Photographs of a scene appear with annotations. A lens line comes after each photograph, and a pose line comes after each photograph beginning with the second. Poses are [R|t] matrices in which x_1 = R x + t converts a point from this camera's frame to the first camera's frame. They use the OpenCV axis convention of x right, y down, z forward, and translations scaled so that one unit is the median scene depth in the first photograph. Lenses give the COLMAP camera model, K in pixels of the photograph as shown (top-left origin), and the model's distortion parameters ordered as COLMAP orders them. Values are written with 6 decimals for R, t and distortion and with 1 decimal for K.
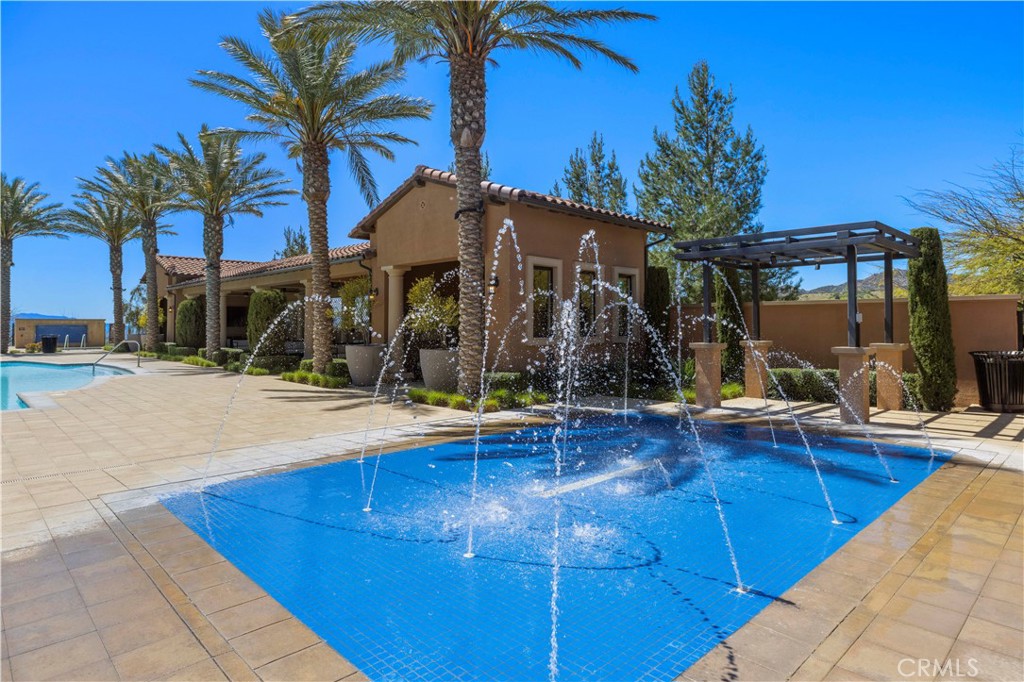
lens RADIAL K [[582.5, 0, 512.7], [0, 582.5, 336.8], [0, 0, 1]] dist [-0.001145, -0.000056]
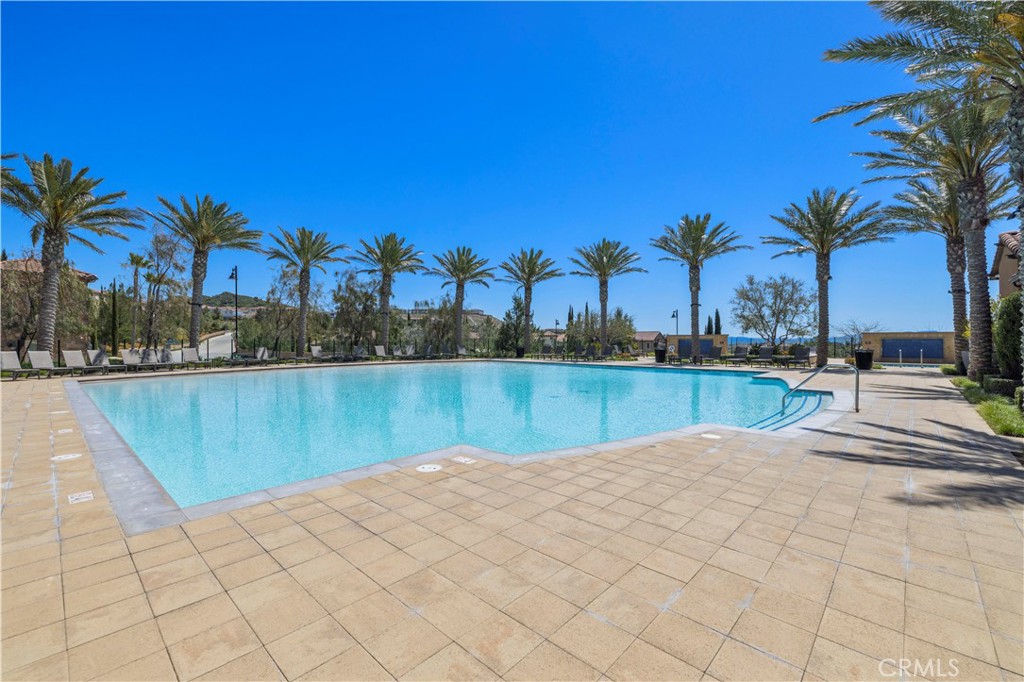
lens RADIAL K [[433.4, 0, 512.5], [0, 433.4, 336.8], [0, 0, 1]] dist [-0.001235, -0.000037]
pose [[0.060953, -0.008128, -0.998108, -0.151358], [-0.013331, 0.999871, -0.008957, -0.010573], [0.998052, 0.013852, 0.060837, 0.395402]]
